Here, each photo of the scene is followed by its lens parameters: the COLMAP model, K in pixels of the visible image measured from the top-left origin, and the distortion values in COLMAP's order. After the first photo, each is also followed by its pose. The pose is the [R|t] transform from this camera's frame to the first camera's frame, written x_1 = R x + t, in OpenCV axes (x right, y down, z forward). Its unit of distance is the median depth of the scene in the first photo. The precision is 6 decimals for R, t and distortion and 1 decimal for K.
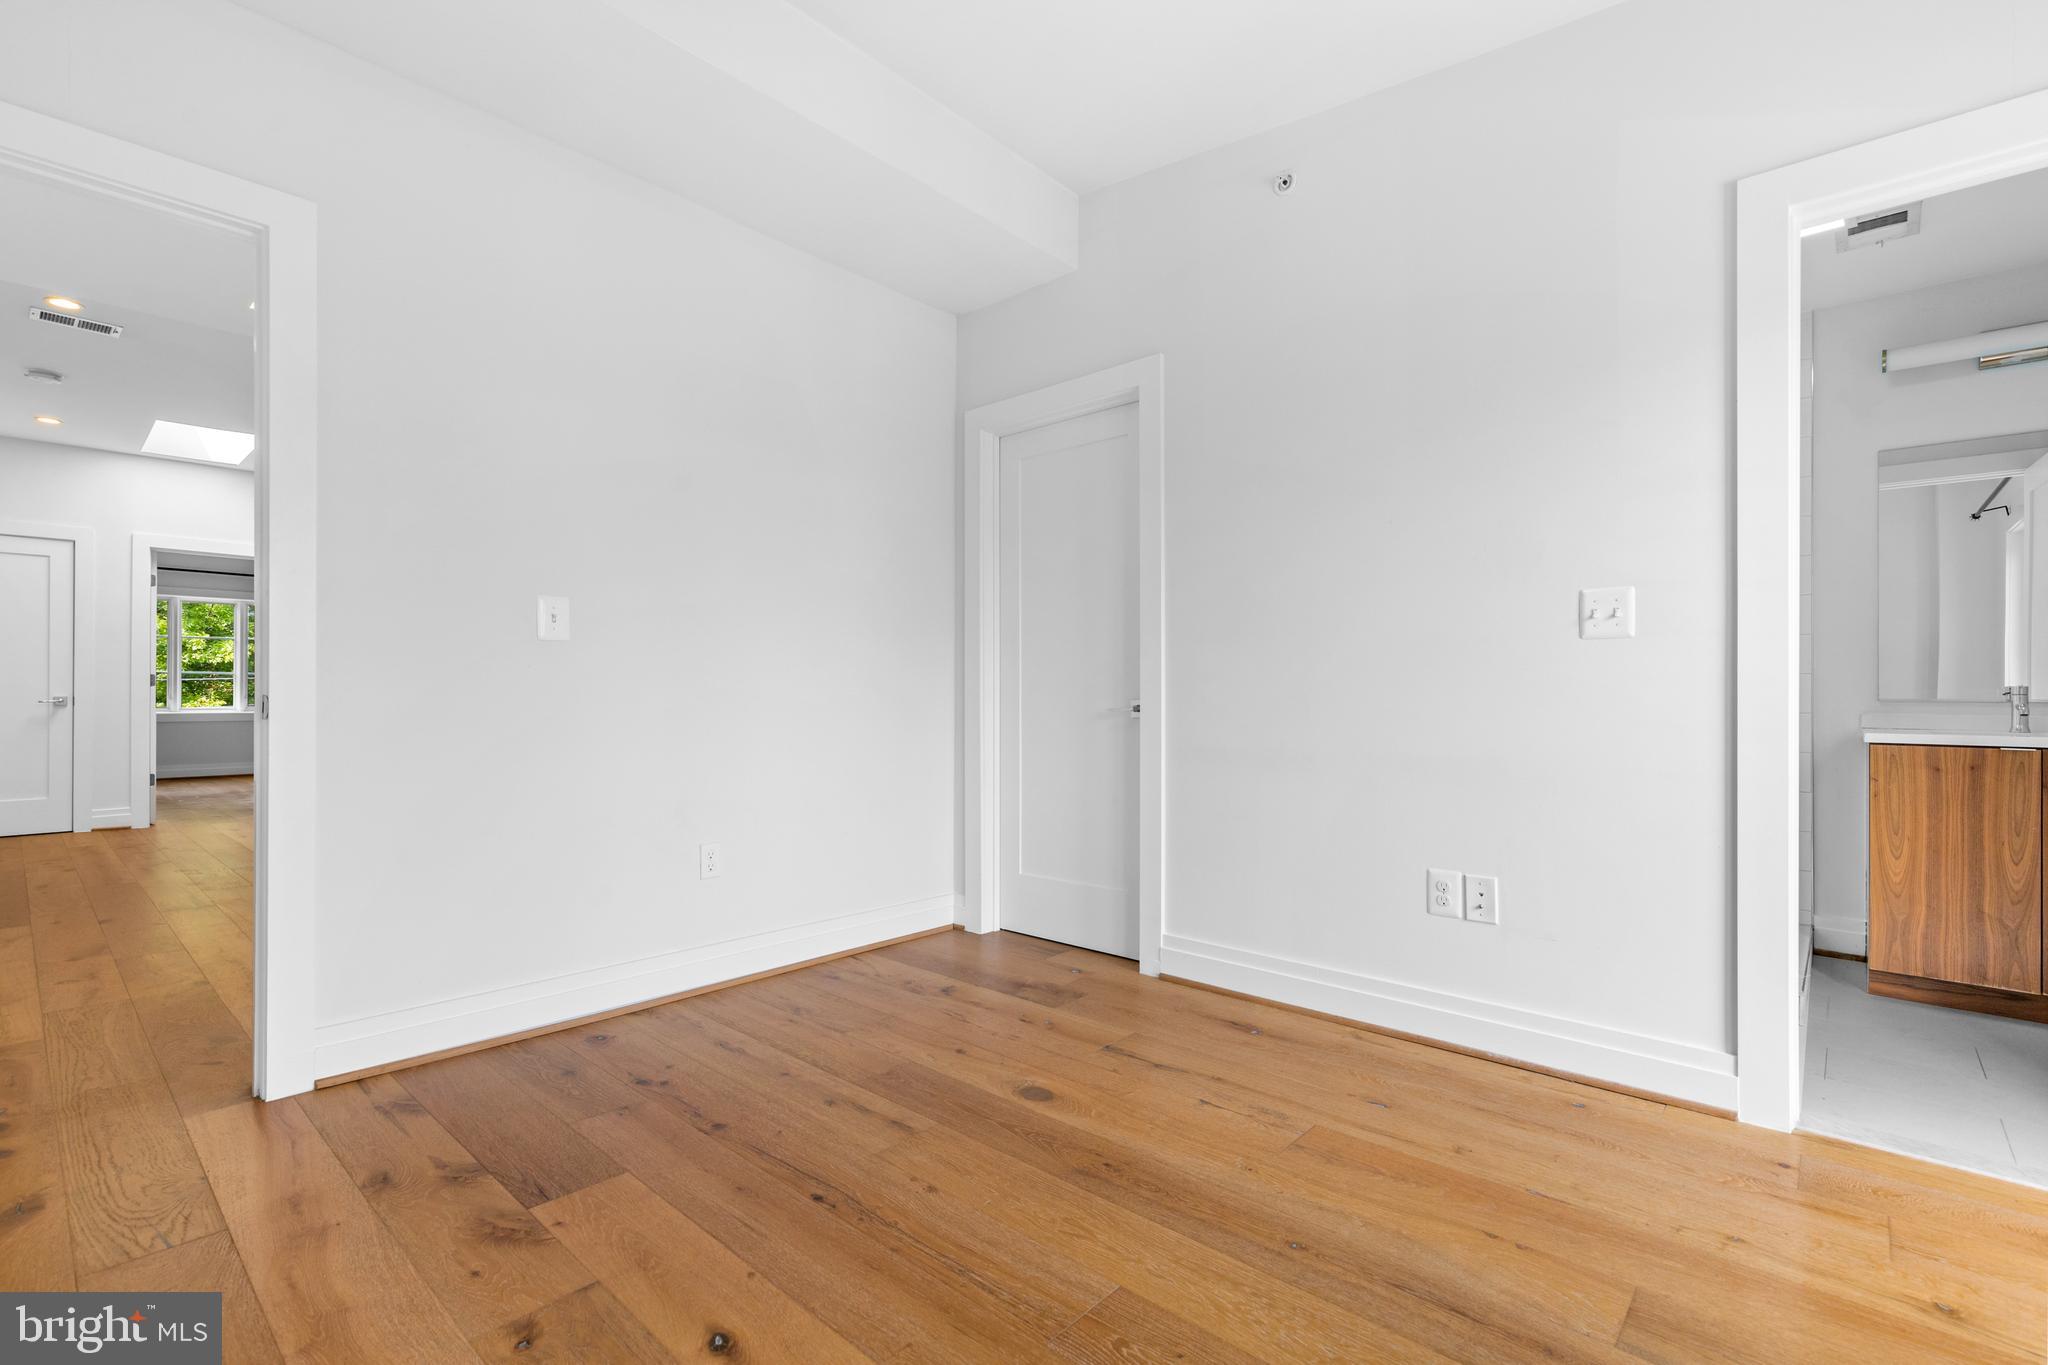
lens RADIAL K [[918.8, 0, 1014.8], [0, 918.8, 682.1], [0, 0, 1]] dist [0.003395, -0.000022]
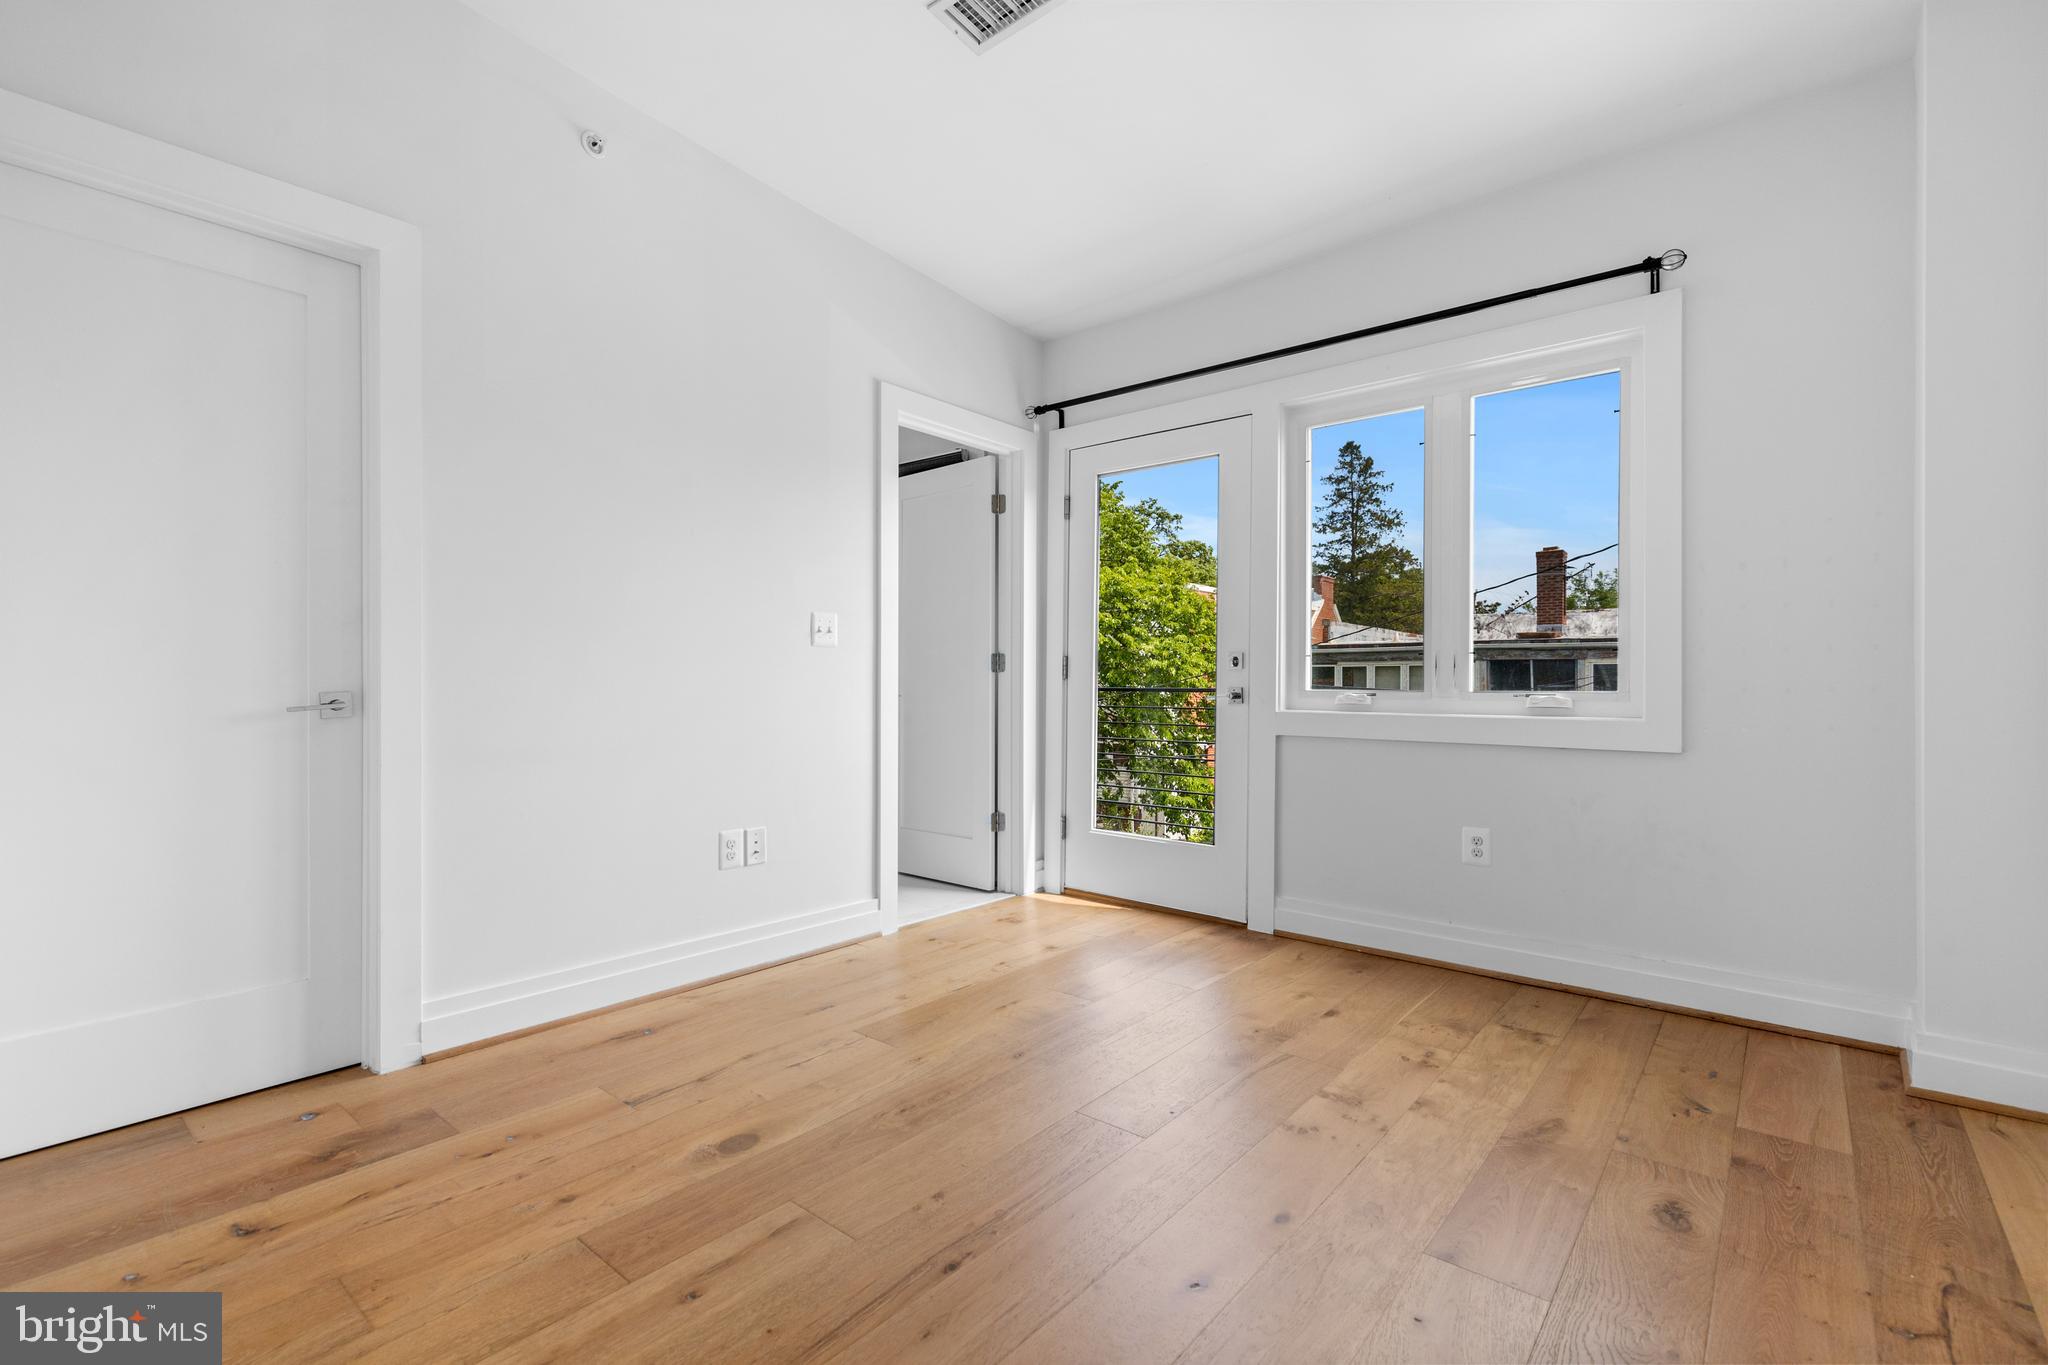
lens RADIAL K [[918.8, 0, 1014.8], [0, 918.8, 682.1], [0, 0, 1]] dist [0.003395, -0.000022]
pose [[-0.041894, -0.000653, 0.999122, -0.755141], [-0.018169, 0.999835, -0.000109, 0.003466], [-0.998957, -0.018158, -0.041899, 0.683737]]
